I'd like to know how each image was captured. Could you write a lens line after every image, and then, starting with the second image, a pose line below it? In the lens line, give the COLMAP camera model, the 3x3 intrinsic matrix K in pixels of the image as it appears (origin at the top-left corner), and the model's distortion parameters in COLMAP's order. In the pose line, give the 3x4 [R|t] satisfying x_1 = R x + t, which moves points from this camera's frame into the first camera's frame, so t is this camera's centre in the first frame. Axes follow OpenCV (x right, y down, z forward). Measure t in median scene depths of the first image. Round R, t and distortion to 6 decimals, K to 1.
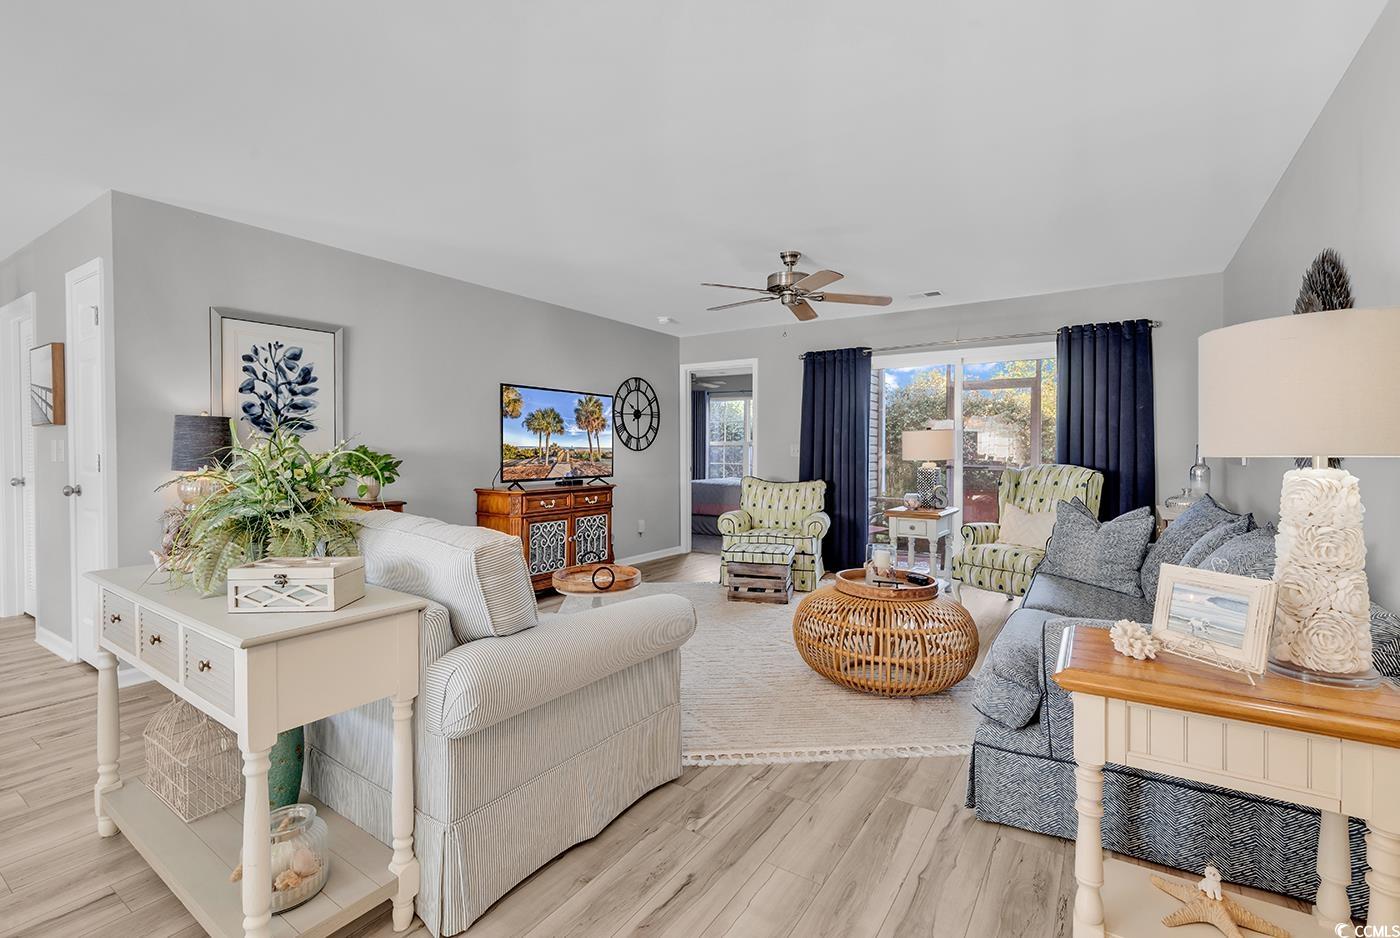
lens RADIAL K [[638.9, 0, 729.2], [0, 638.9, 448.8], [0, 0, 1]] dist [0.008577, -0.004957]
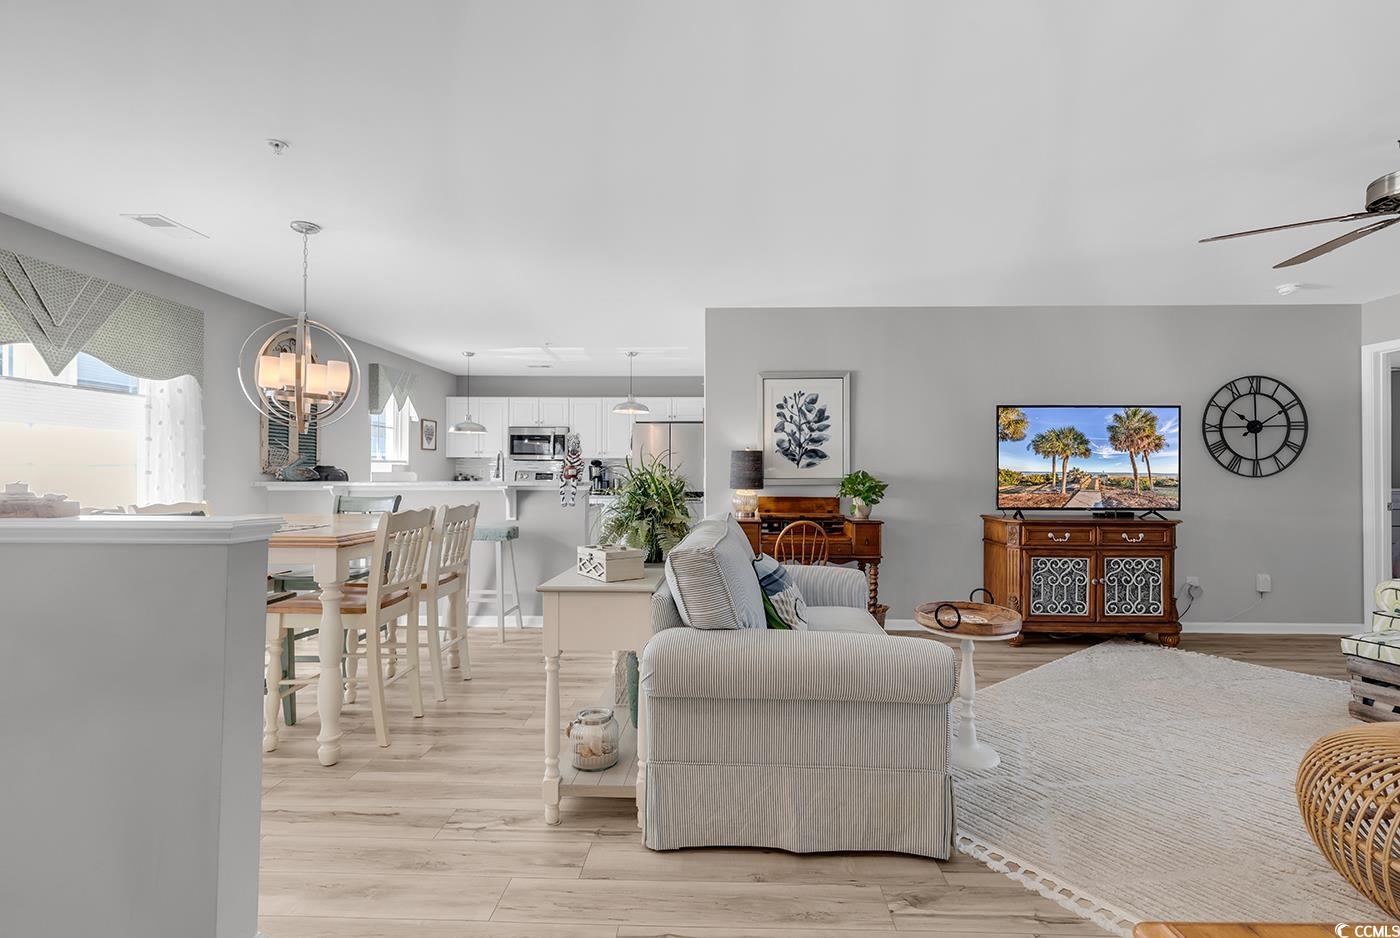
lens RADIAL K [[638.9, 0, 703.9], [0, 638.9, 468.9], [0, 0, 1]] dist [0.008577, -0.004957]
pose [[0.500096, -0.005739, -0.865951, 0.230183], [-0.001932, 0.999968, -0.007743, 0.000444], [0.865968, 0.005545, 0.500069, 0.135500]]
